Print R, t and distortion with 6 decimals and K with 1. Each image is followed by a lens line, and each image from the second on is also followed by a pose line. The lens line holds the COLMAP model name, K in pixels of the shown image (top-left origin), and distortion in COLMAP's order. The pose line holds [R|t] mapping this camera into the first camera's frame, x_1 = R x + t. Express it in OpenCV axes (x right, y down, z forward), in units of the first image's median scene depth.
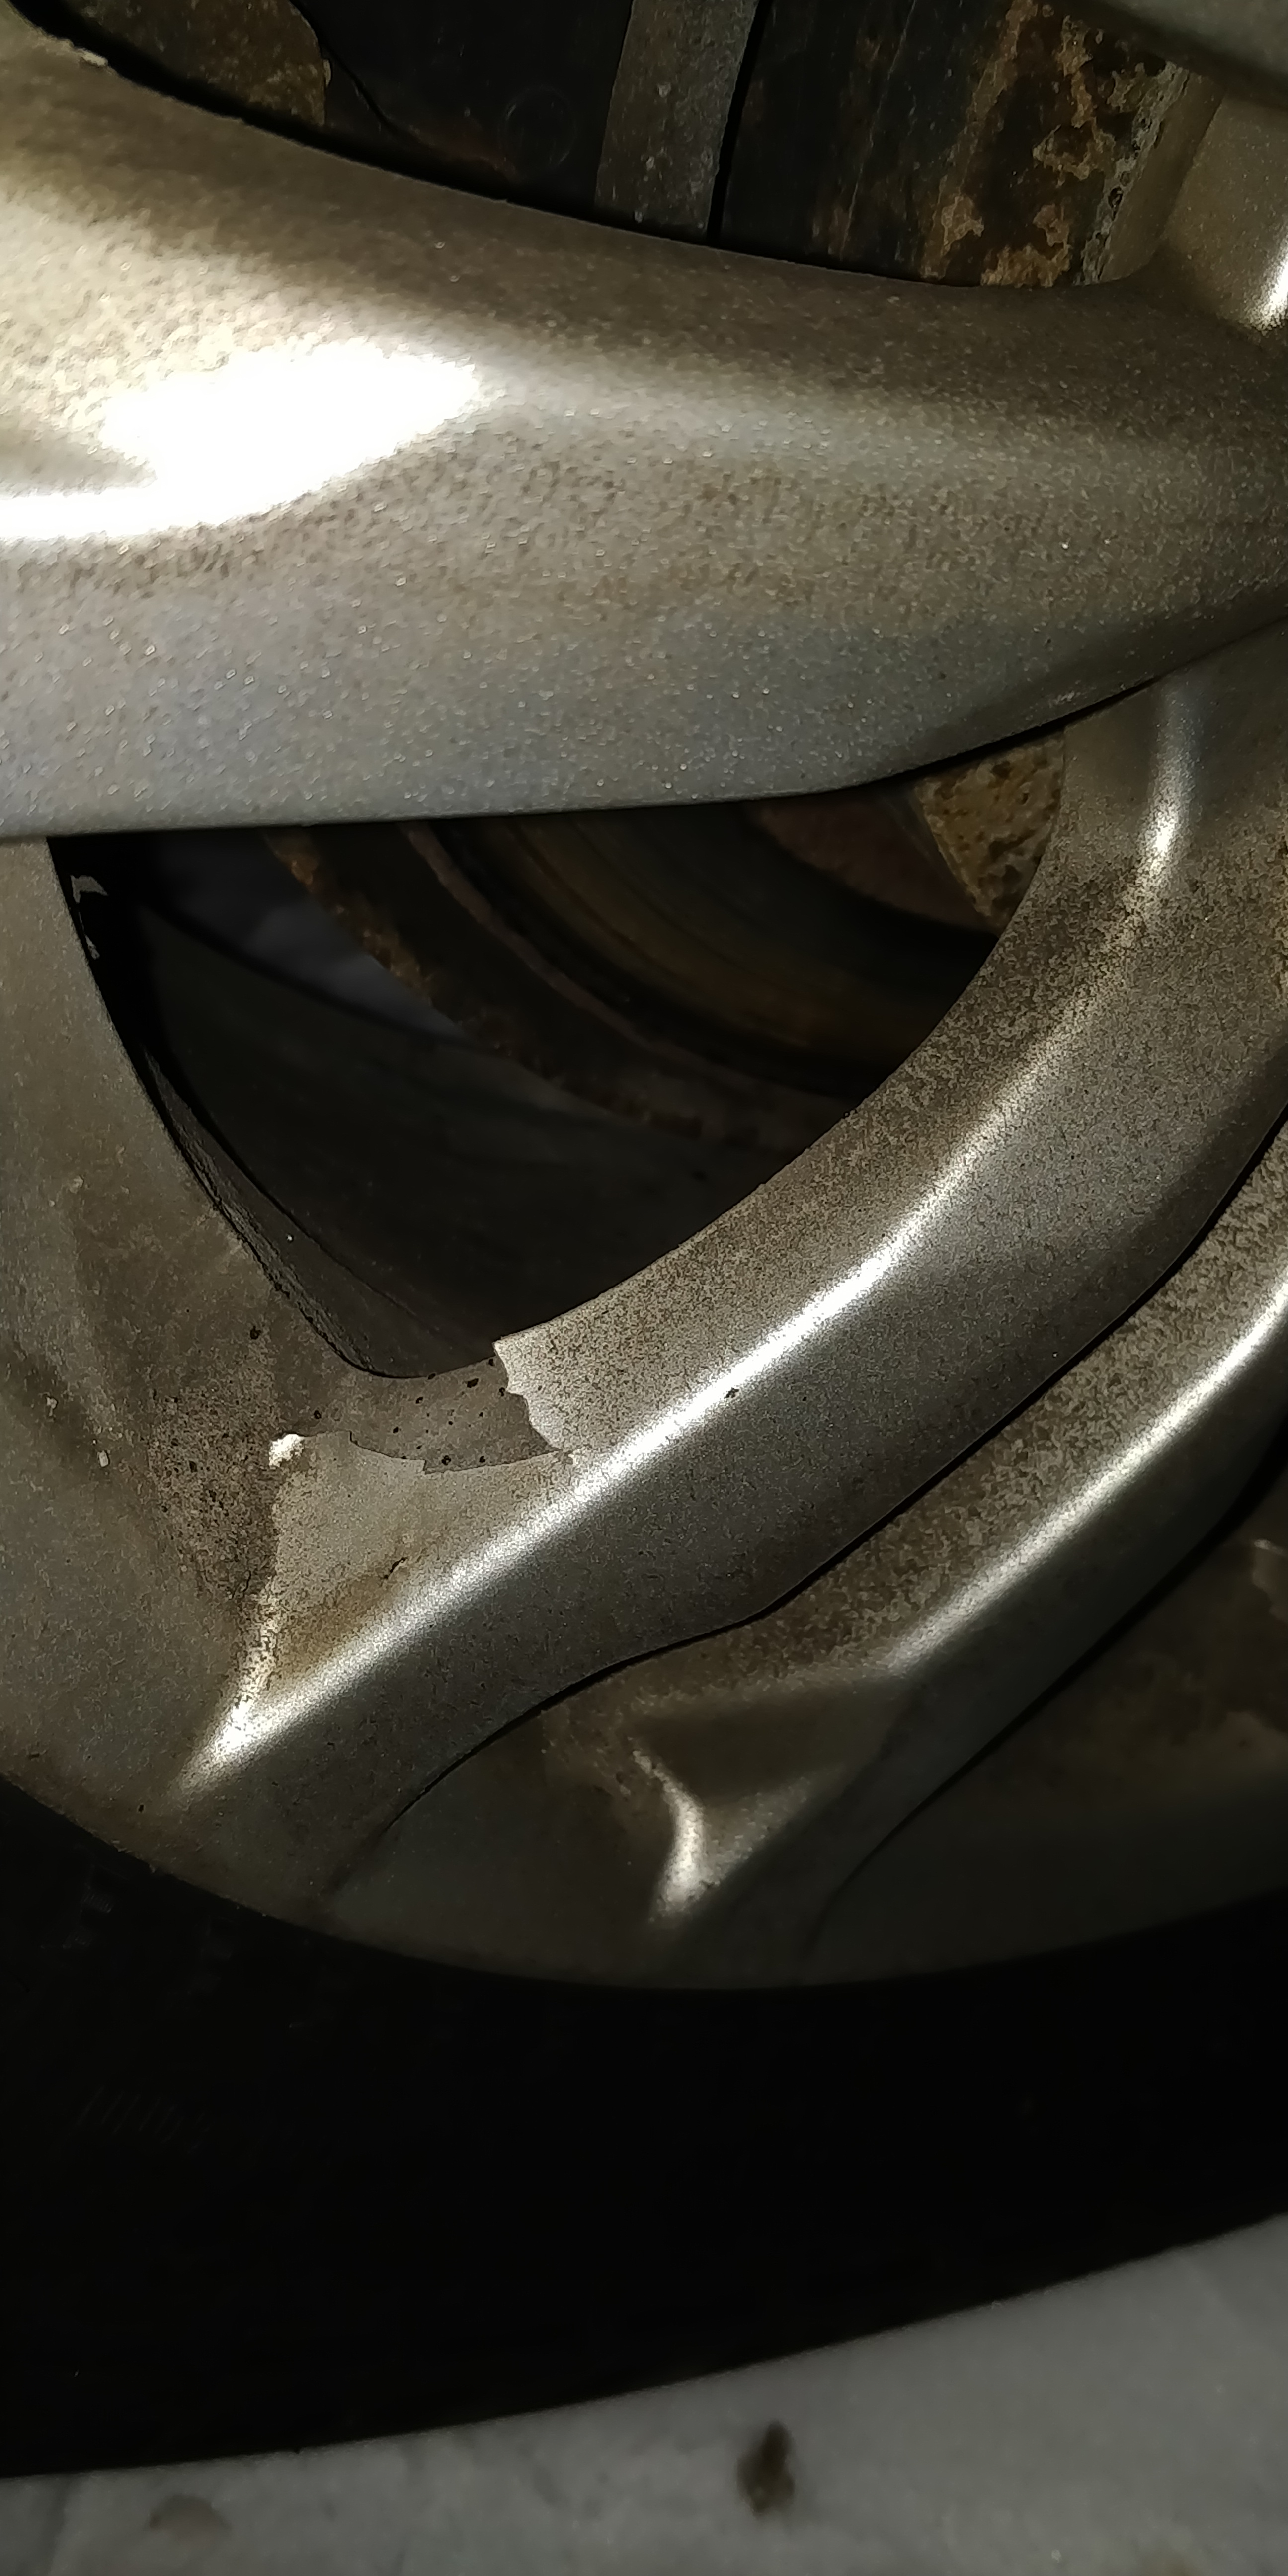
lens RADIAL K [[1971.5, 0, 640.6], [0, 1971.5, 1305.8], [0, 0, 1]] dist [0.079590, -0.017407]
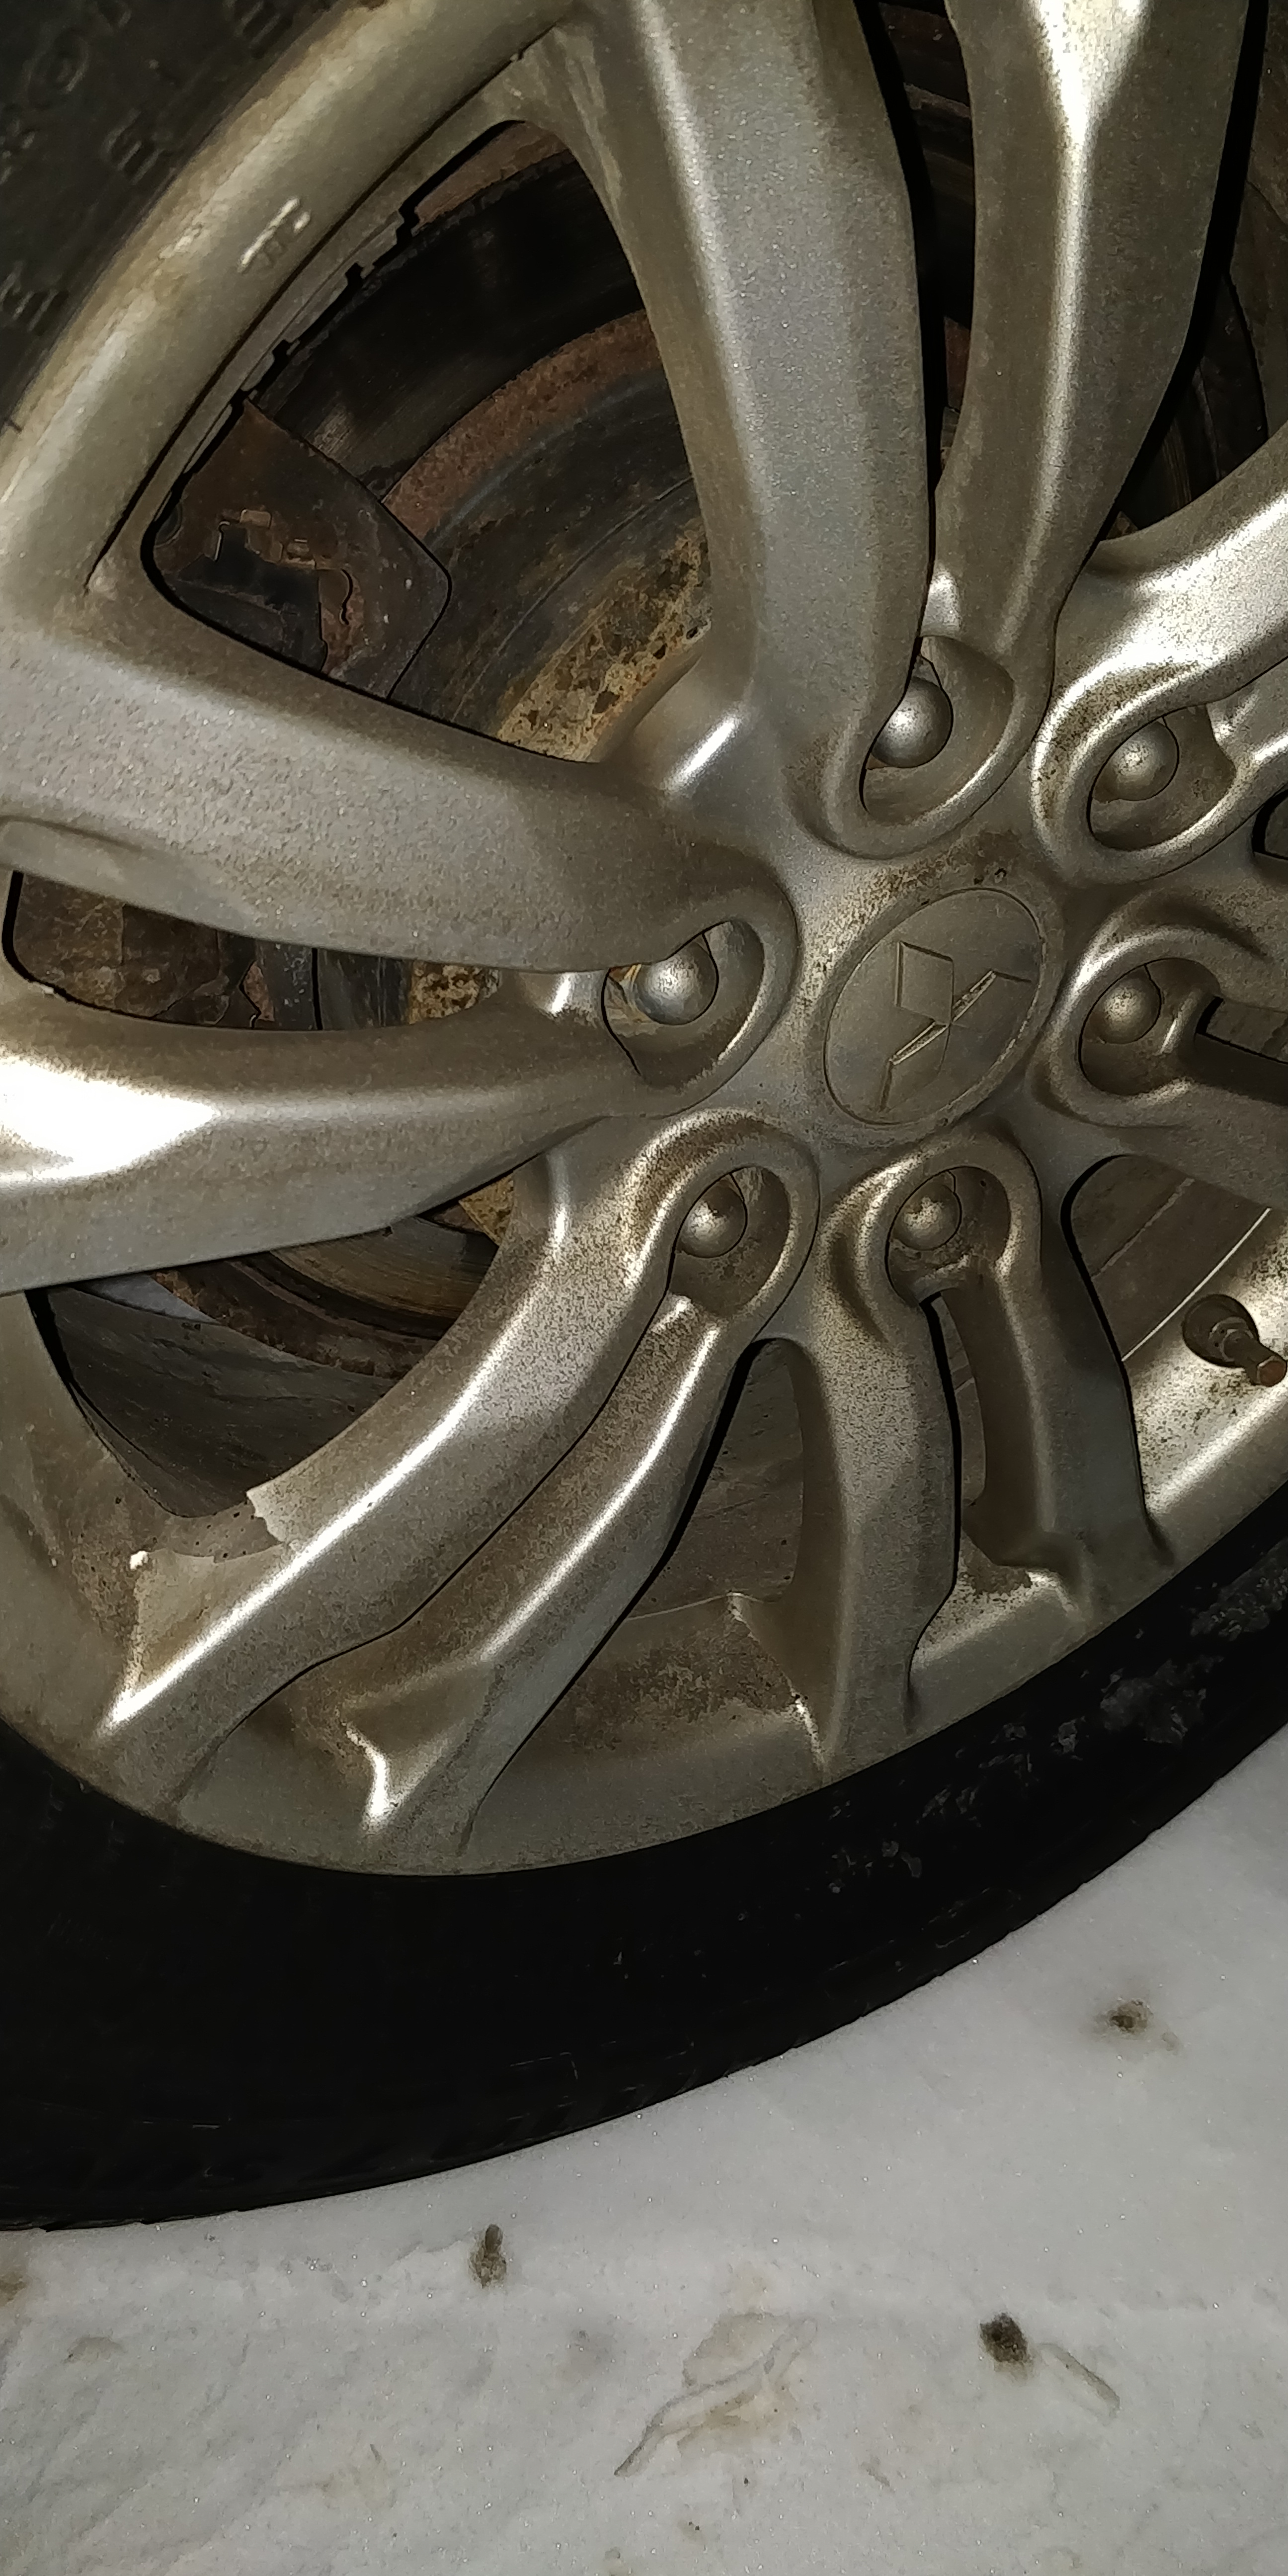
lens RADIAL K [[1971.5, 0, 648.5], [0, 1971.5, 1315.7], [0, 0, 1]] dist [0.079590, -0.017407]
pose [[0.989422, -0.076832, 0.123047, 0.091150], [0.089159, 0.991183, -0.098019, 0.072998], [-0.114431, 0.107953, 0.987548, -0.994107]]
